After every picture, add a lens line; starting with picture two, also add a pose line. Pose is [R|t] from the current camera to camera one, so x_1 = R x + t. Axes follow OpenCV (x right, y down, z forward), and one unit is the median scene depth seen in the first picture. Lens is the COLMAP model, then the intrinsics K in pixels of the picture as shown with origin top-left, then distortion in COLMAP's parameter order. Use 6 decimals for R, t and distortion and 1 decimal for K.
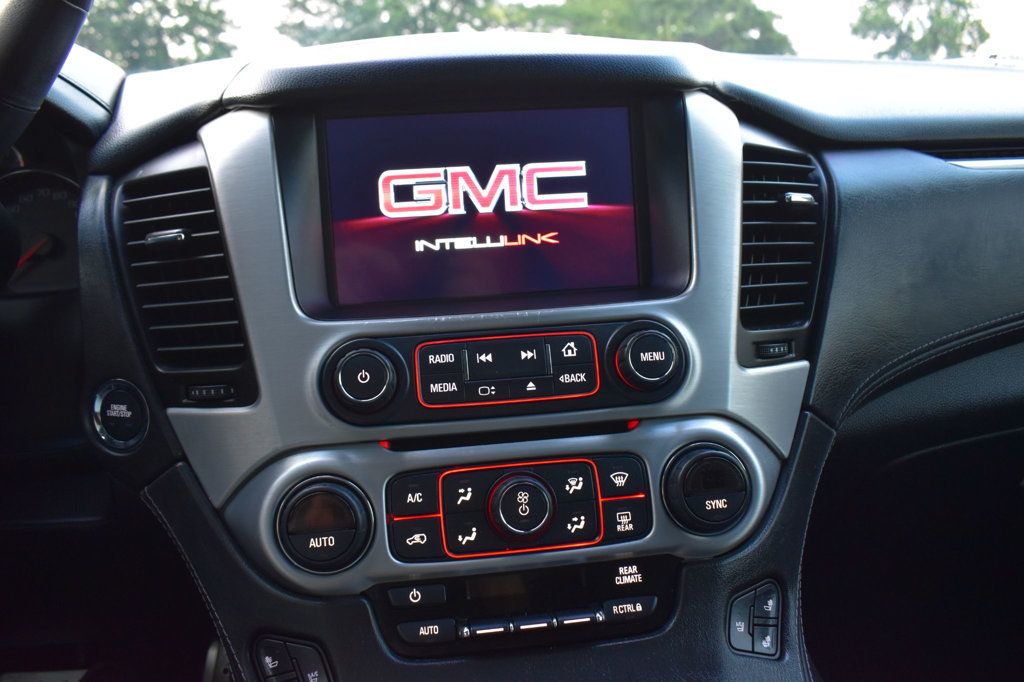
lens RADIAL K [[825.8, 0, 512.0], [0, 825.8, 341.0], [0, 0, 1]] dist [-0.092709, 0.006916]
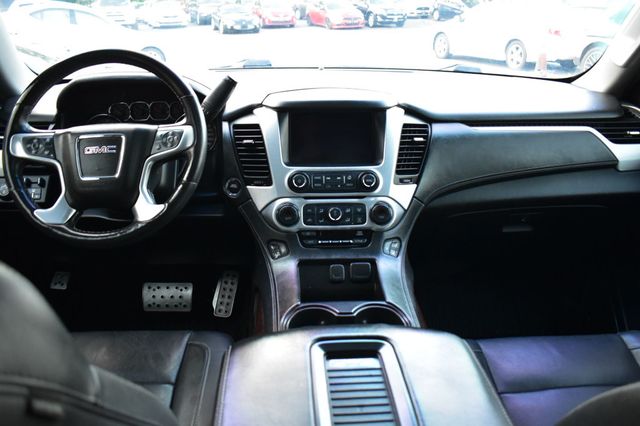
lens RADIAL K [[569.3, 0, 320.0], [0, 569.3, 213.0], [0, 0, 1]] dist [-0.072784, -0.002740]
pose [[0.996899, 0.064823, -0.044607, 0.061397], [-0.060900, 0.994577, 0.084304, -0.041928], [0.049830, -0.081326, 0.995441, -1.778706]]
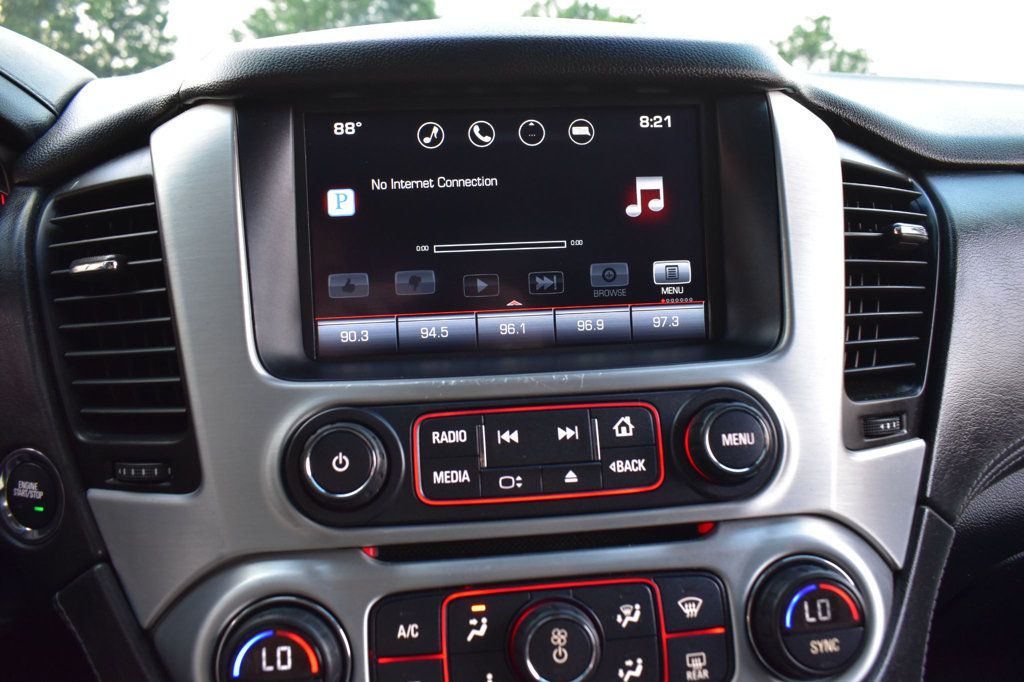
lens RADIAL K [[825.8, 0, 512.0], [0, 825.8, 341.0], [0, 0, 1]] dist [-0.092709, 0.006916]
pose [[0.999705, 0.018253, -0.016049, -0.019140], [-0.018959, 0.998808, -0.044975, -0.030695], [0.015209, 0.045266, 0.998859, 0.257537]]
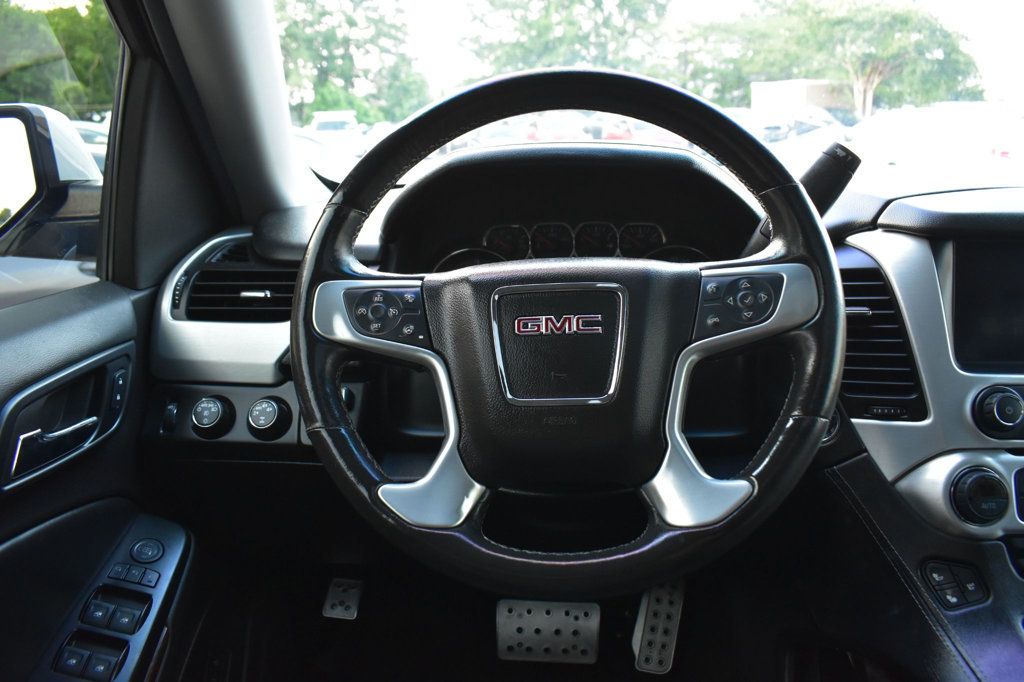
lens RADIAL K [[825.8, 0, 512.0], [0, 825.8, 341.0], [0, 0, 1]] dist [-0.092709, 0.006916]
pose [[0.982439, 0.067850, -0.173811, -0.835153], [-0.070236, 0.997501, -0.007610, -0.009693], [0.172861, 0.019684, 0.984750, -0.712069]]
